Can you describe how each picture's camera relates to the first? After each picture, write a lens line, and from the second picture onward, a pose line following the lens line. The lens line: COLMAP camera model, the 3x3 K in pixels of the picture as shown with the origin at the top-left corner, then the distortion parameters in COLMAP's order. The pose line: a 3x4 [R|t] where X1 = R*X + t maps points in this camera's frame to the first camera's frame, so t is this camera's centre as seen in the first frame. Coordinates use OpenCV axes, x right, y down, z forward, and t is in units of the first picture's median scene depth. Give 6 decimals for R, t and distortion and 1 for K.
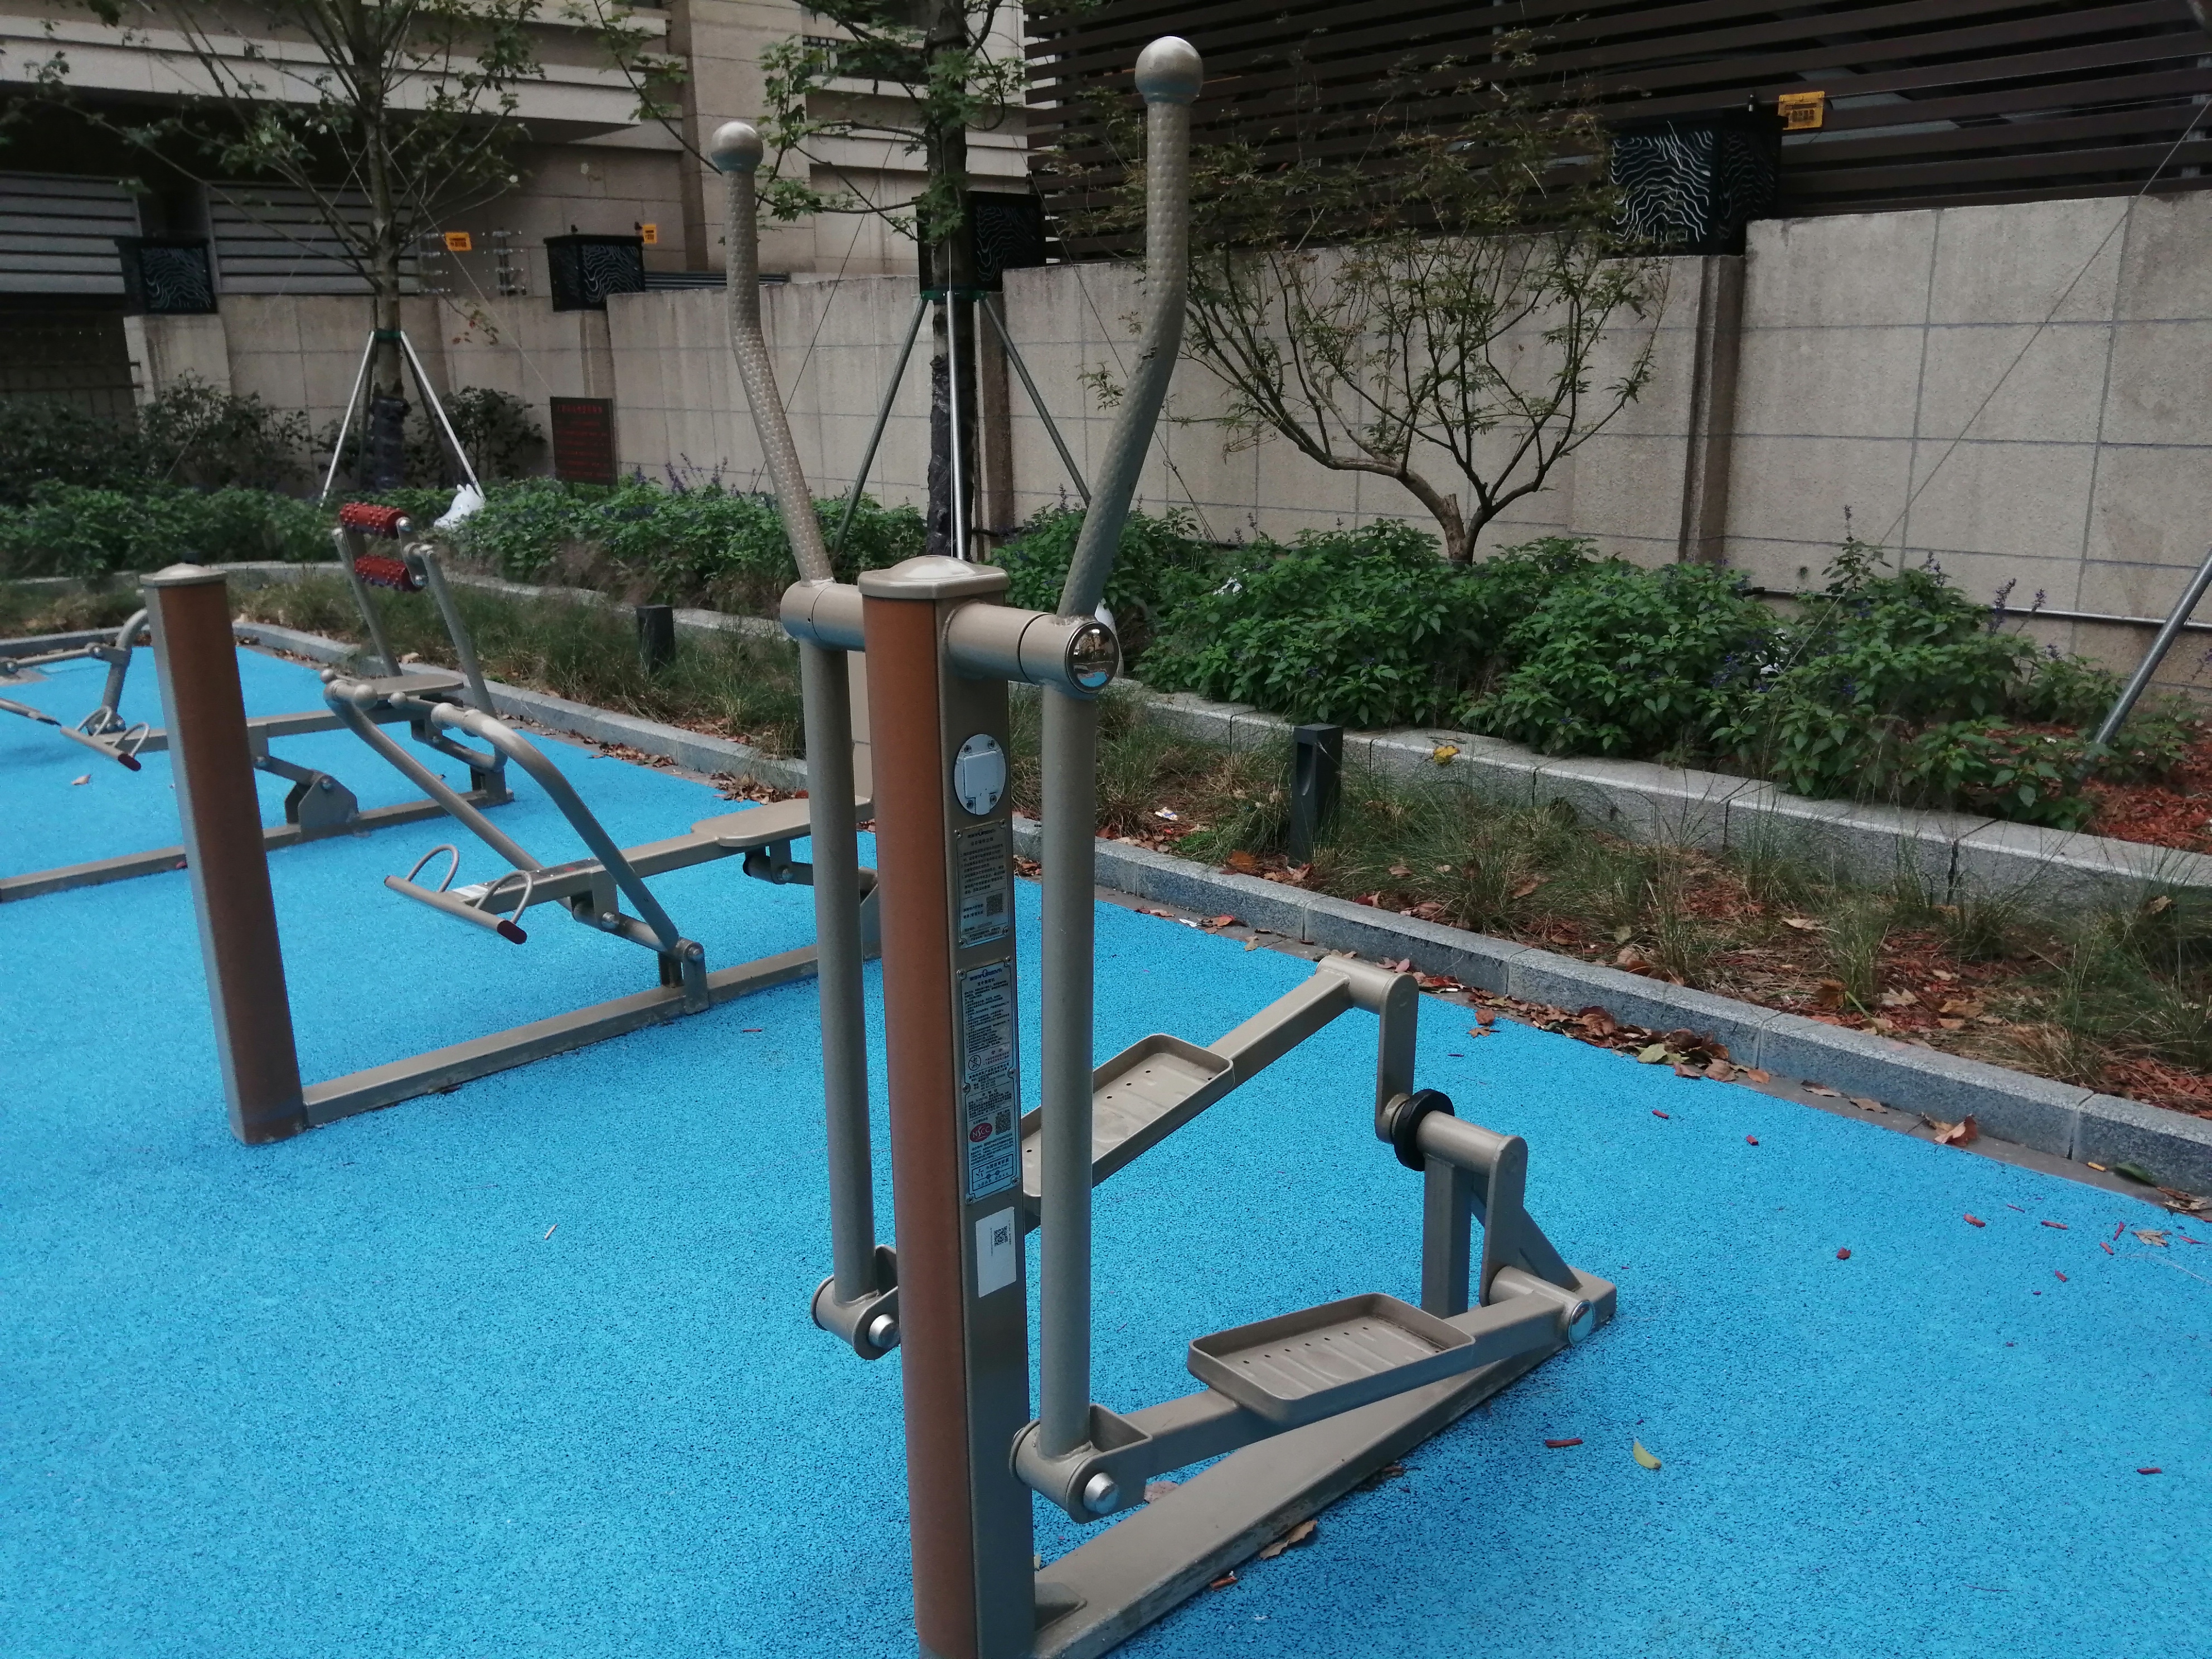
lens RADIAL K [[1790.8, 0, 1121.4], [0, 1790.8, 862.1], [0, 0, 1]] dist [0.039280, -0.095213]
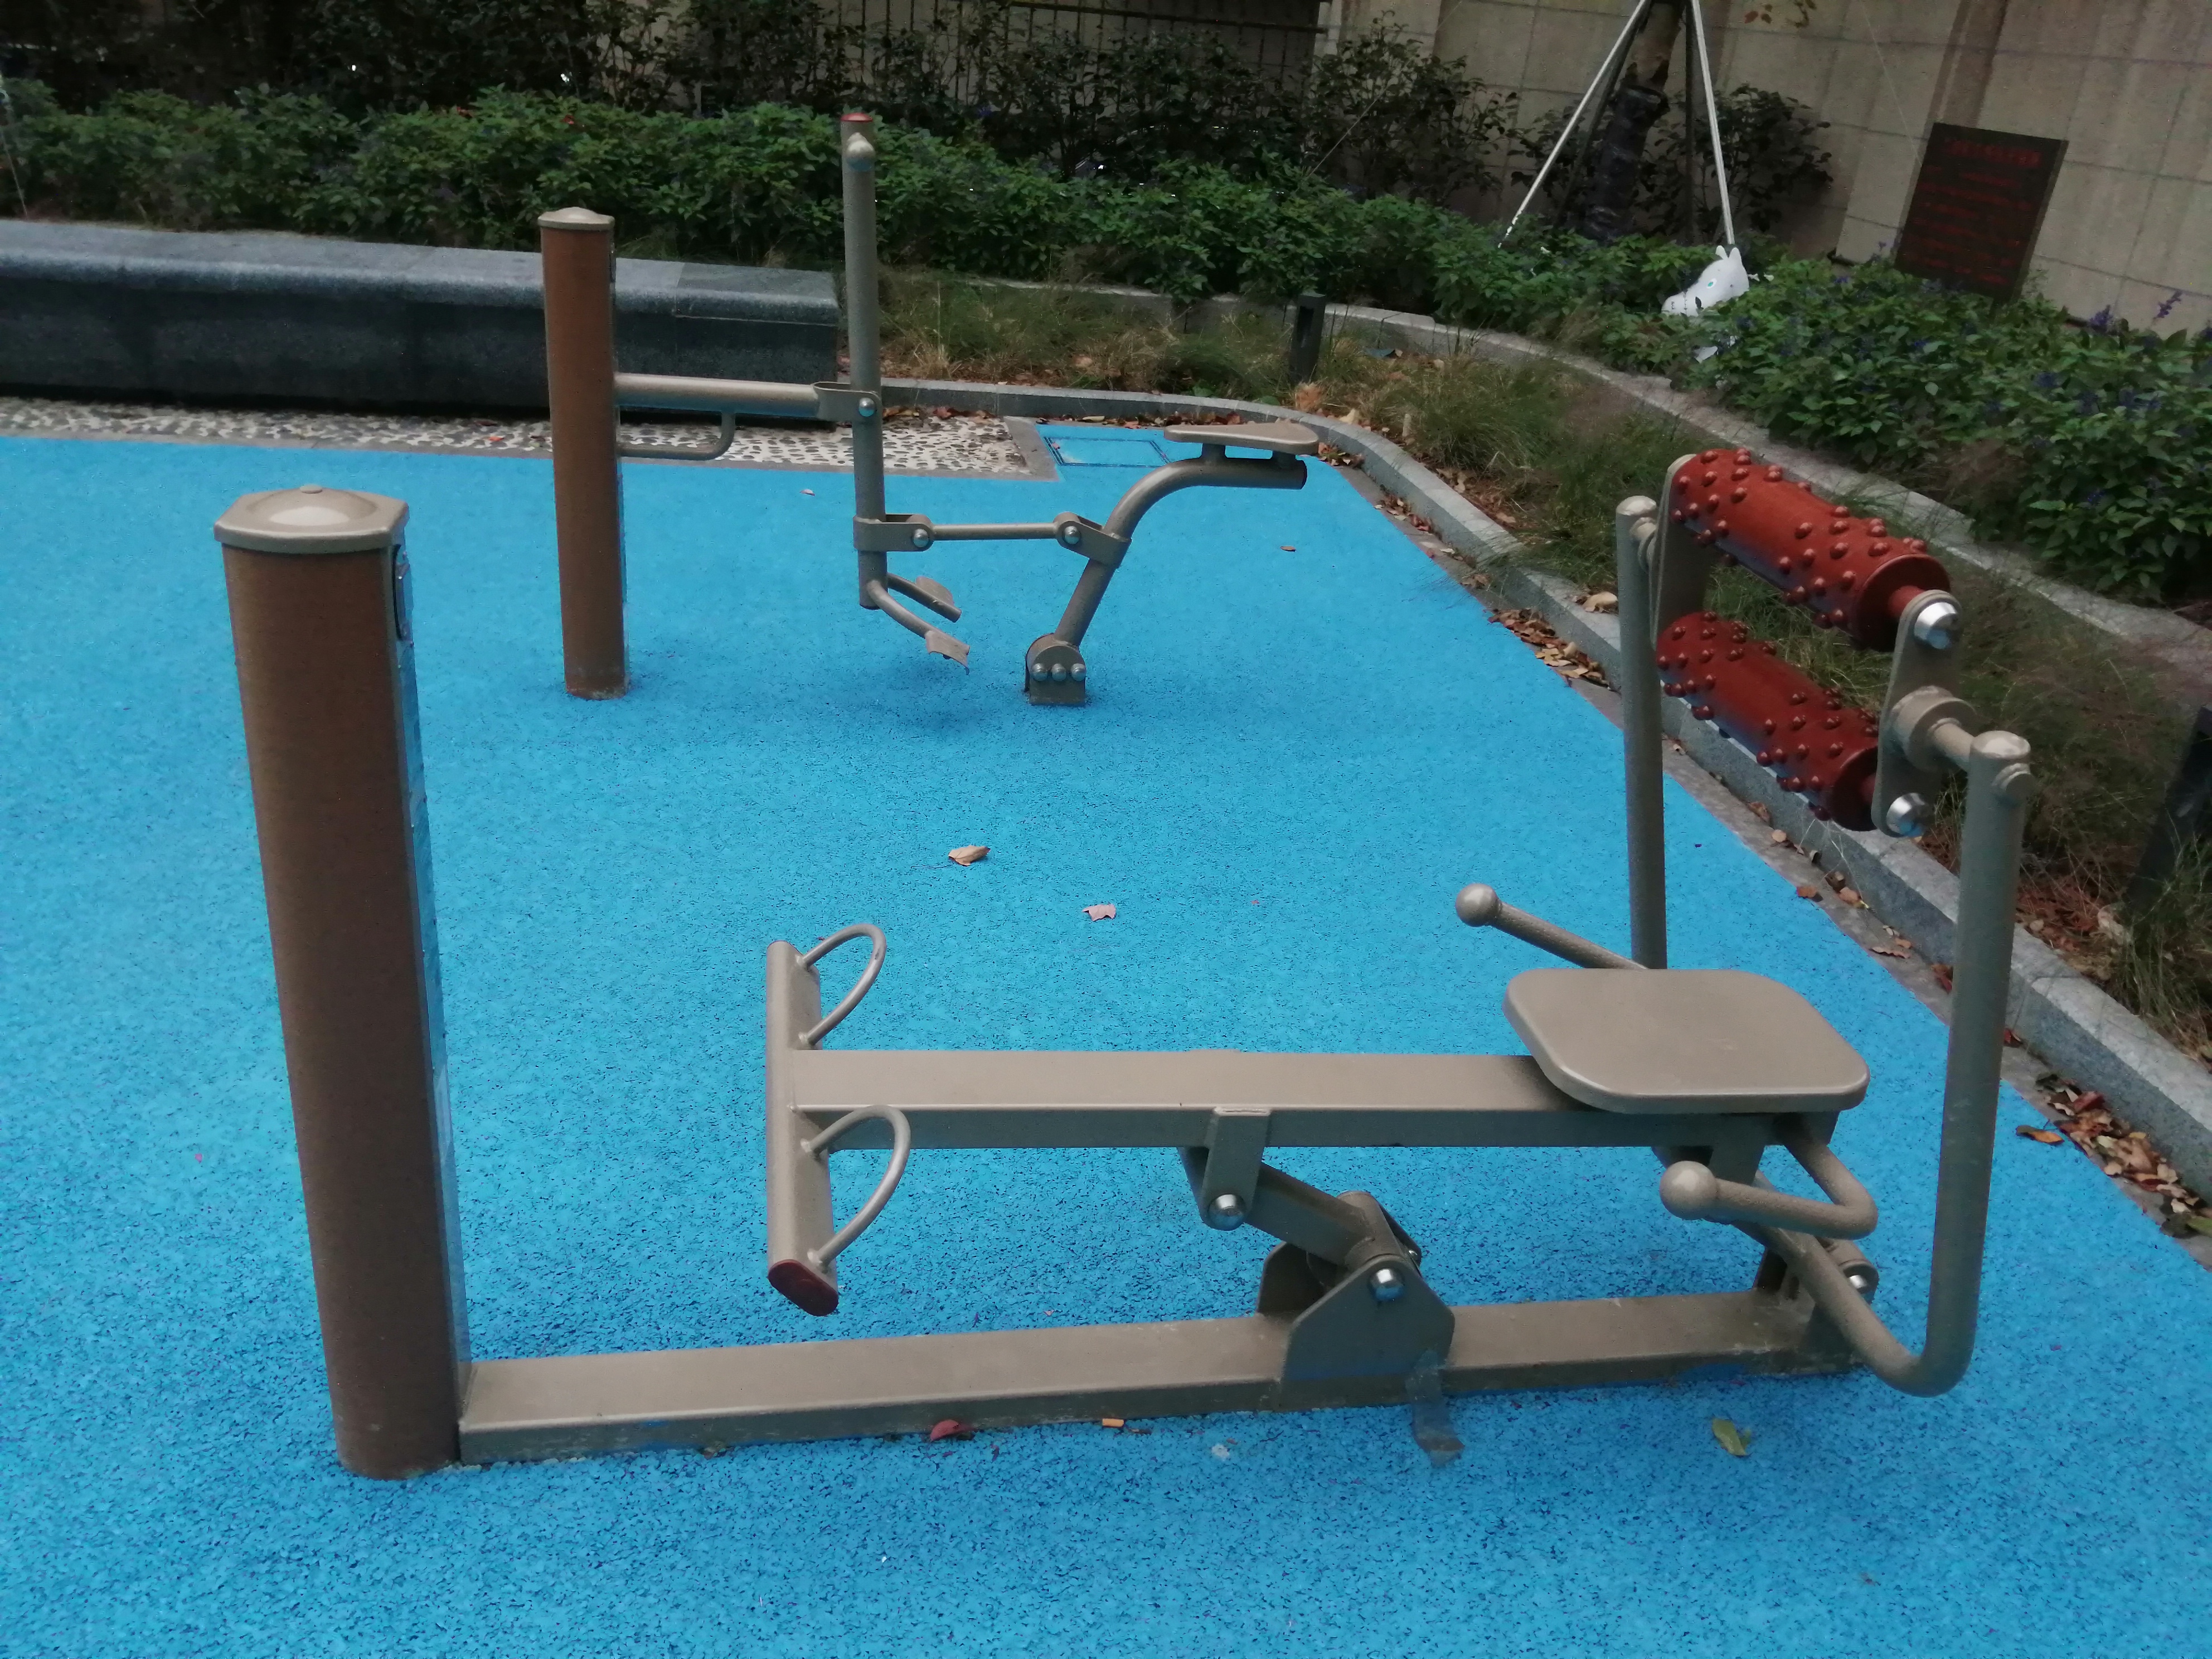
lens RADIAL K [[1790.8, 0, 1121.4], [0, 1790.8, 862.1], [0, 0, 1]] dist [0.039280, -0.095213]
pose [[0.819609, 0.321692, -0.474083, -0.183358], [-0.248879, 0.945242, 0.211131, -0.092008], [0.516043, -0.055055, 0.854792, 0.363924]]
